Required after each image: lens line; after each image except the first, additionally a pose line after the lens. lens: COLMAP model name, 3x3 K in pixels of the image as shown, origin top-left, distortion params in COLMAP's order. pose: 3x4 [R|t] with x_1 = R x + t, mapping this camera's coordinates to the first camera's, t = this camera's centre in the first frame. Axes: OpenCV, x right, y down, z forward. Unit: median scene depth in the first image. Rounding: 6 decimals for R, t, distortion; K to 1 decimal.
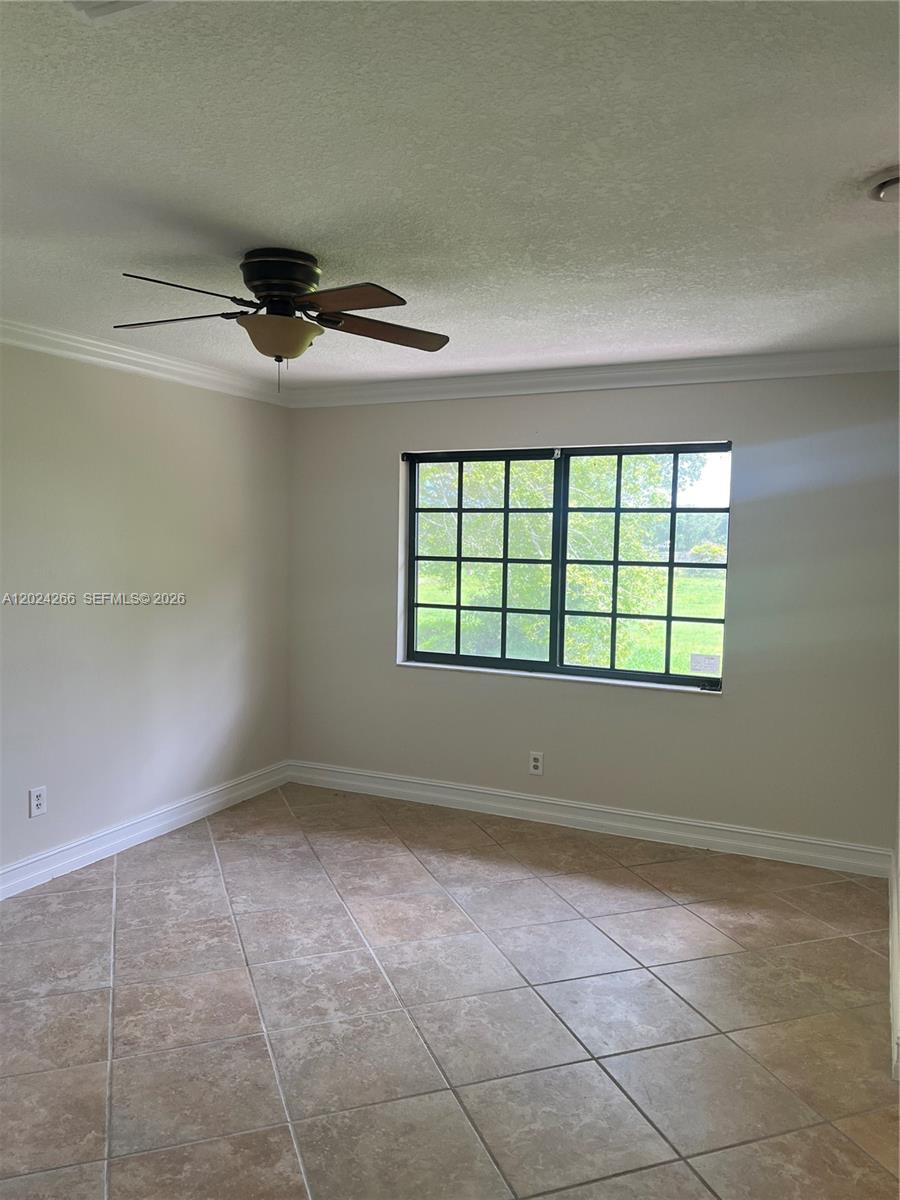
lens RADIAL K [[901.5, 0, 432.5], [0, 901.5, 602.6], [0, 0, 1]] dist [0.065892, -0.050265]
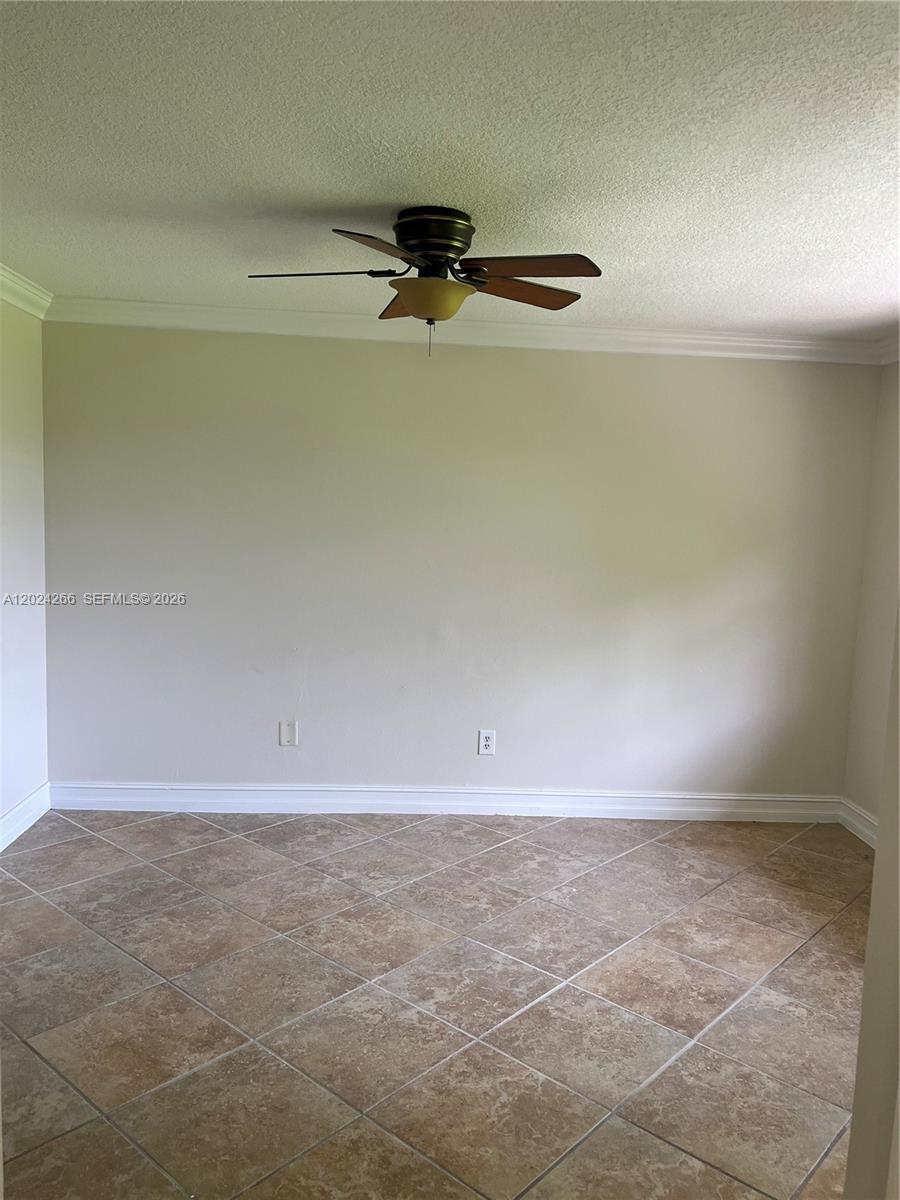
lens RADIAL K [[900.0, 0, 456.9], [0, 900.0, 585.7], [0, 0, 1]] dist [0.048035, -0.048949]
pose [[0.503481, 0.082251, -0.860083, 0.676416], [-0.102320, 0.994130, 0.035174, -0.017924], [0.857927, 0.070294, 0.508941, 0.508604]]
